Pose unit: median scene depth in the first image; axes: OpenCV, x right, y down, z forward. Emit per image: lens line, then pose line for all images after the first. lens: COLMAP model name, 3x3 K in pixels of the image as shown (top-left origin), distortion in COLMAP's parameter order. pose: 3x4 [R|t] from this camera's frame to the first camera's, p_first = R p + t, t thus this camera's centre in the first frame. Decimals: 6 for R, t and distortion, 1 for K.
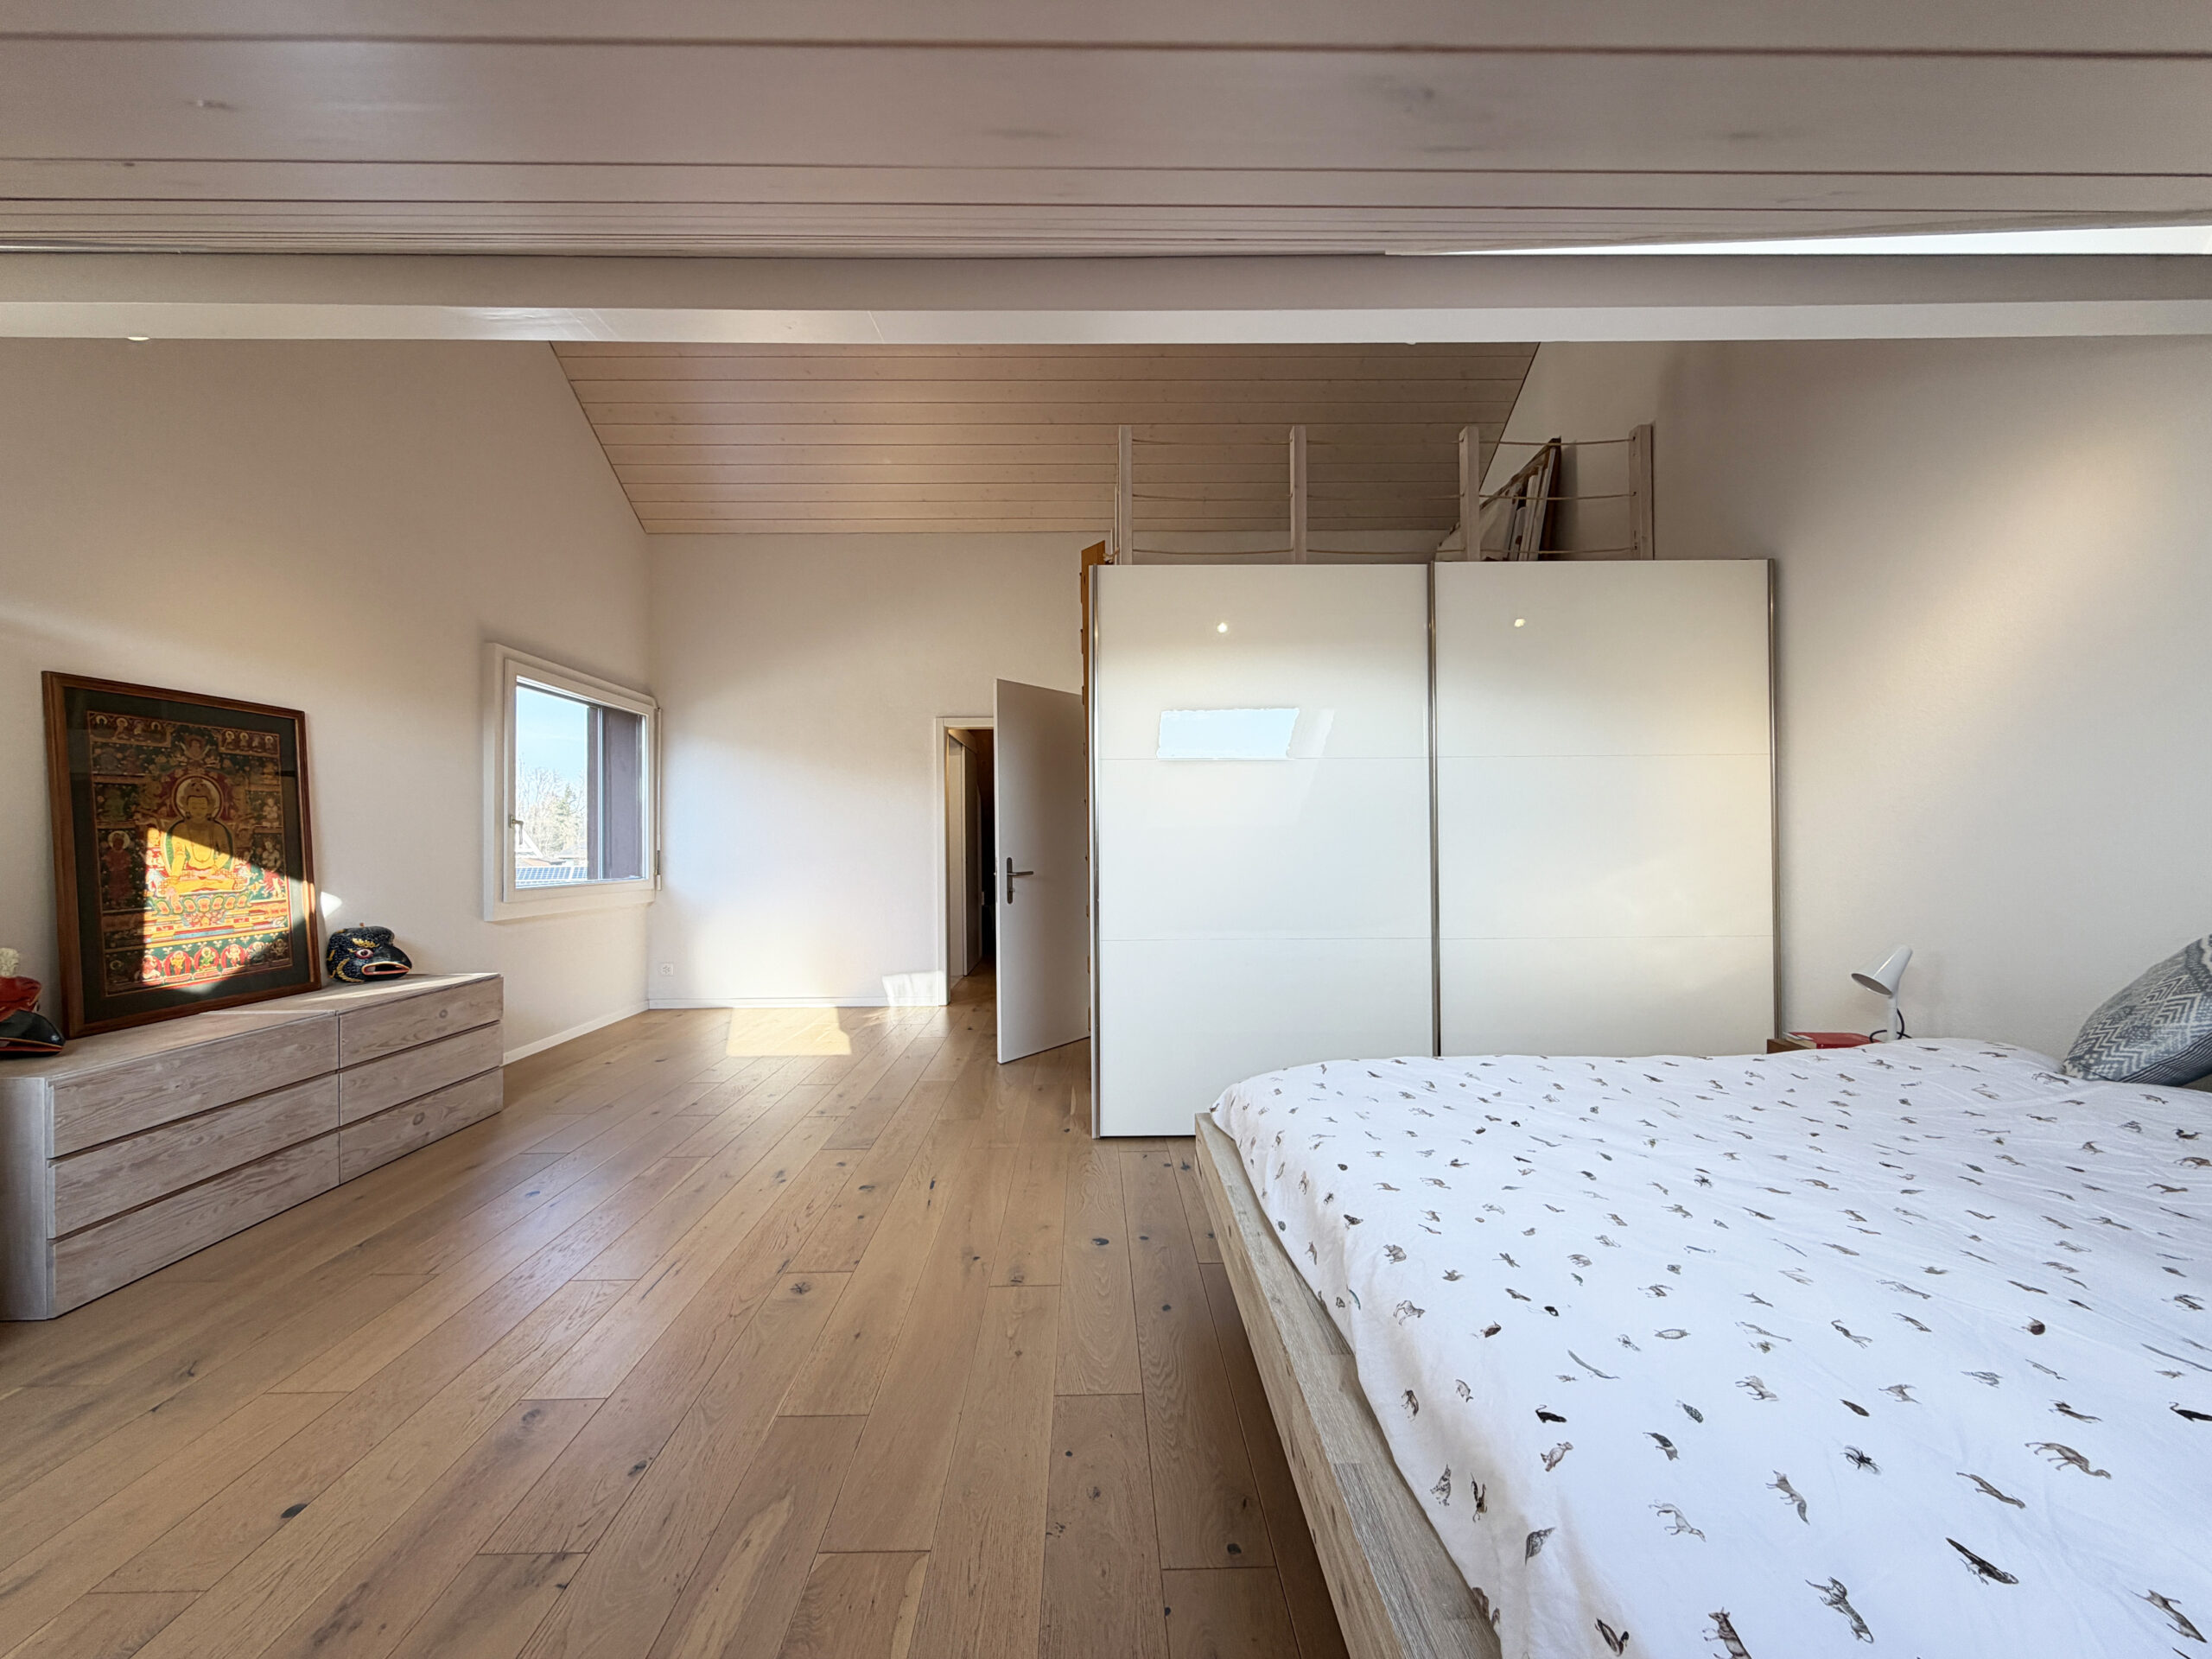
lens RADIAL K [[880.4, 0, 1101.3], [0, 880.4, 830.2], [0, 0, 1]] dist [0.000375, 0.000324]
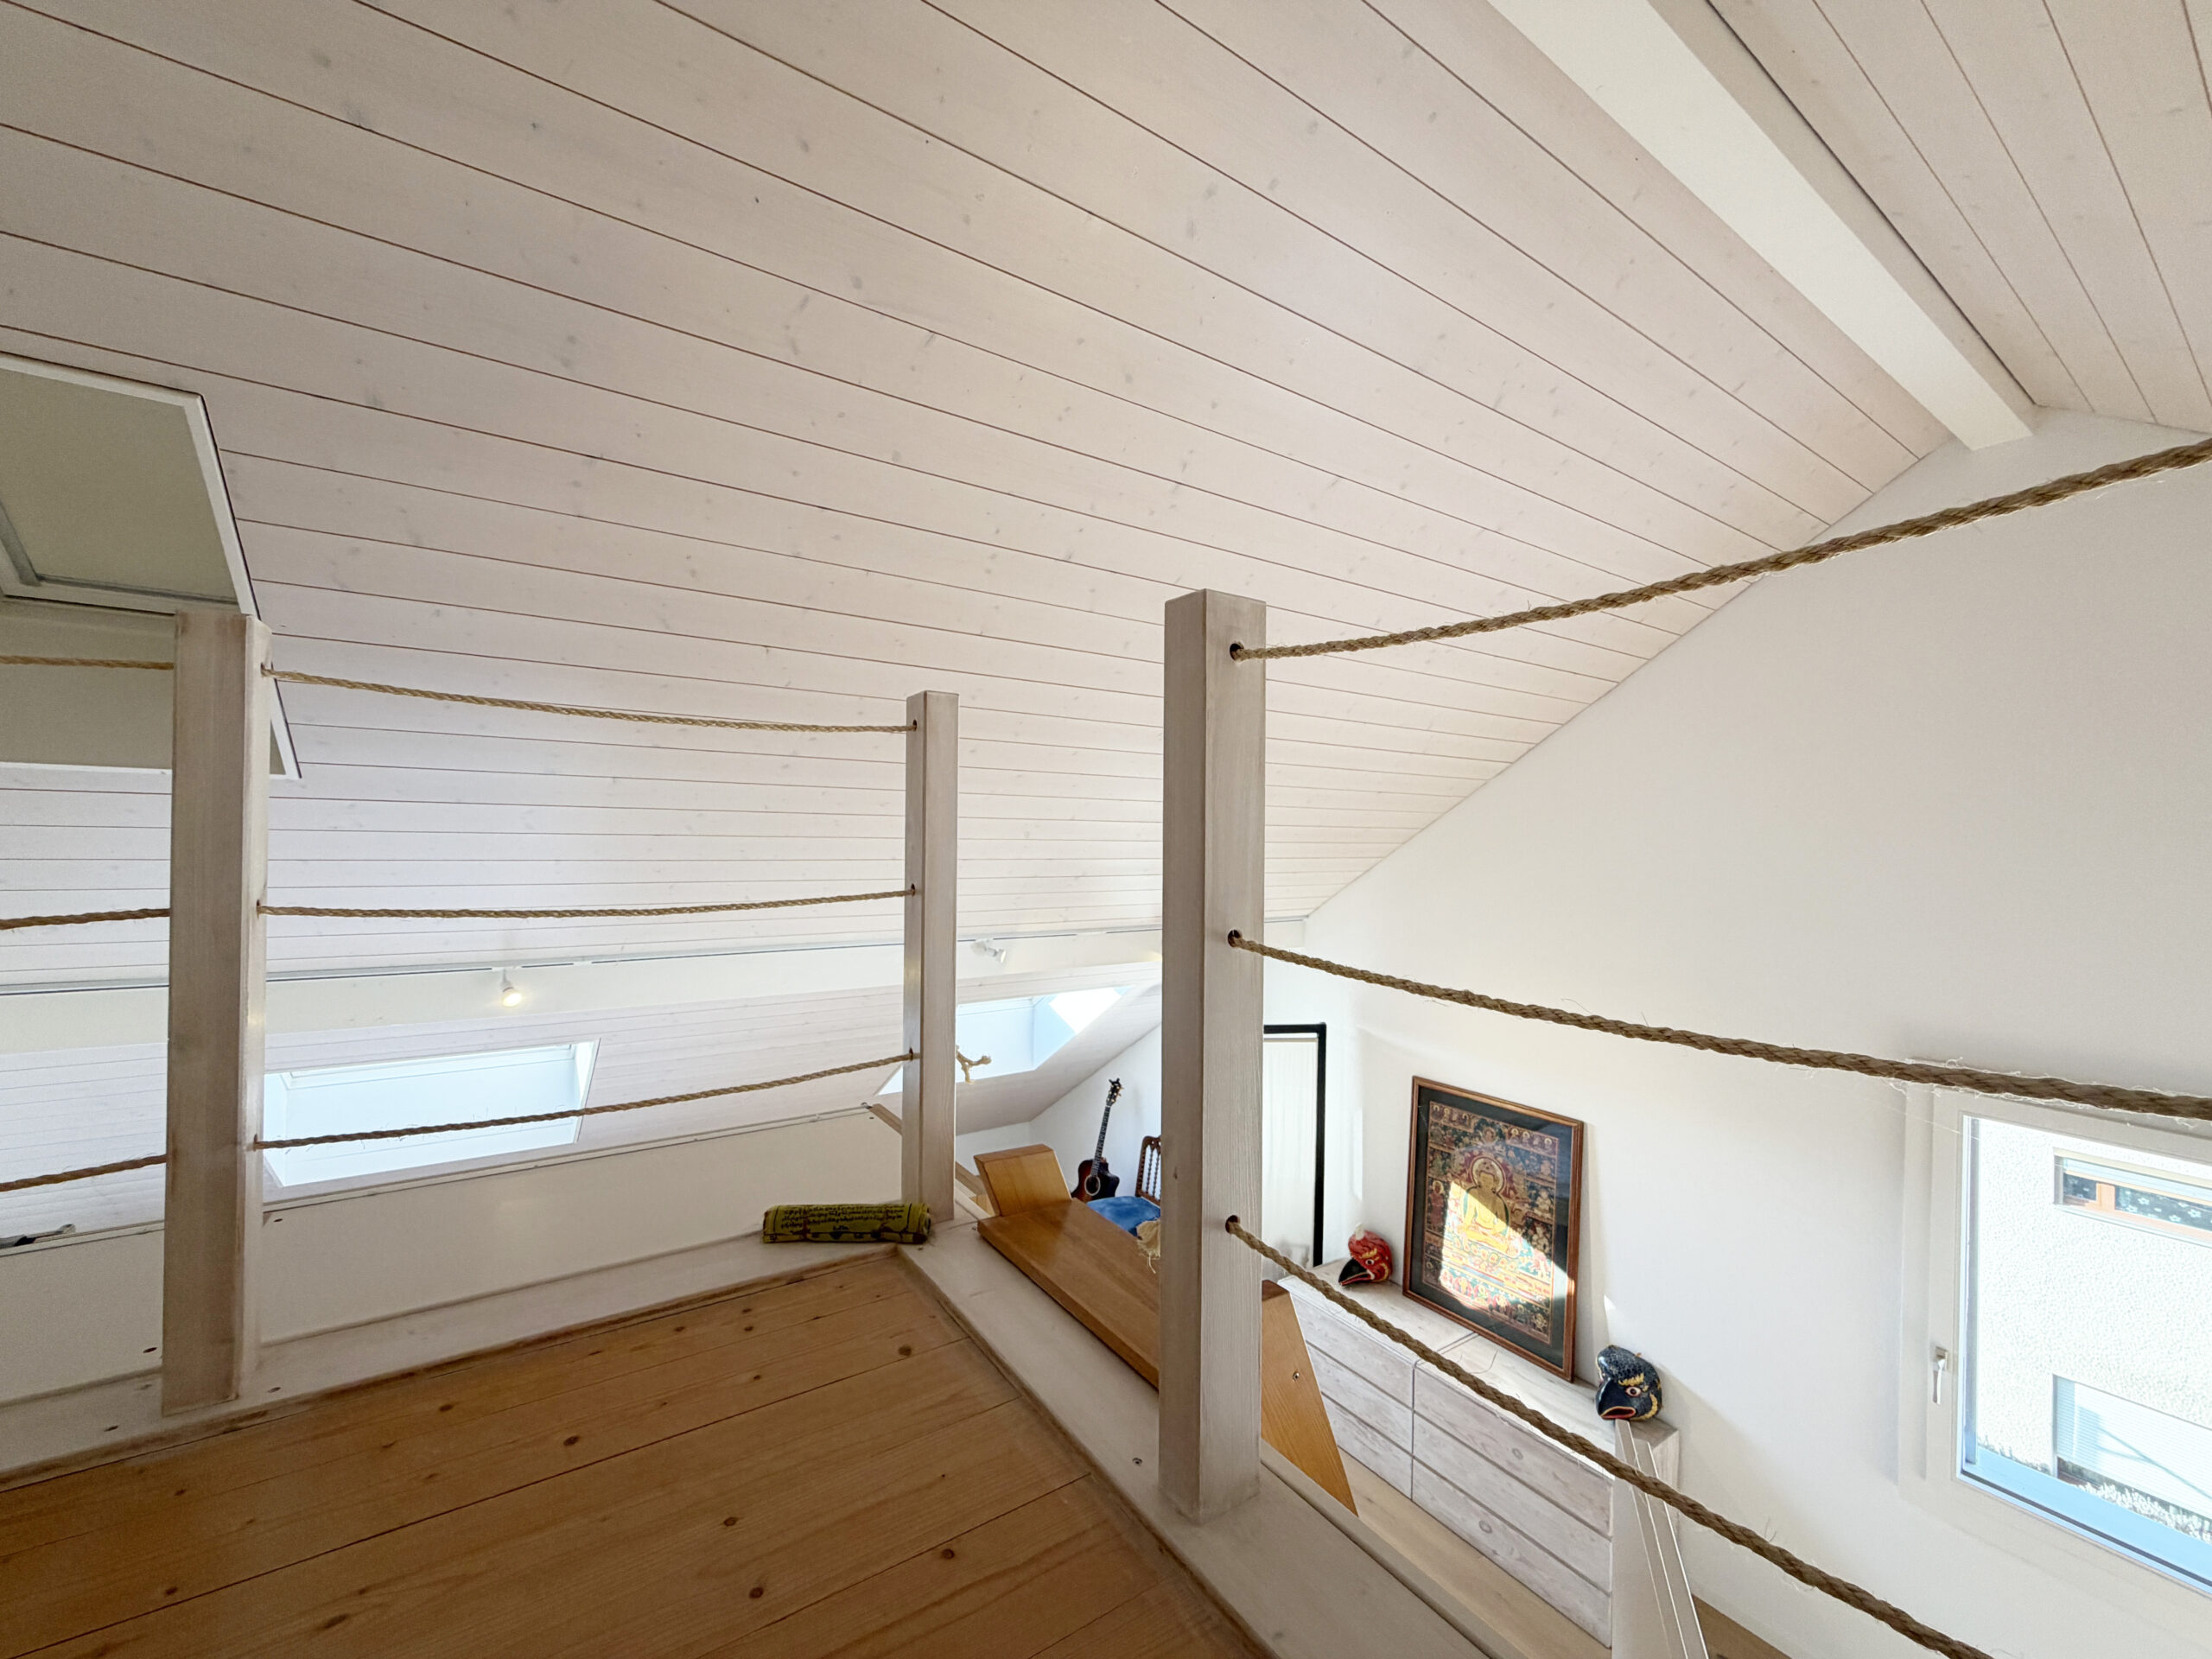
lens RADIAL K [[880.4, 0, 1101.3], [0, 880.4, 830.2], [0, 0, 1]] dist [0.000375, 0.000324]
pose [[-0.838726, -0.003913, -0.544539, 0.213227], [-0.000681, 0.999981, -0.006137, -0.556014], [0.544552, -0.004776, -0.838713, 1.811586]]
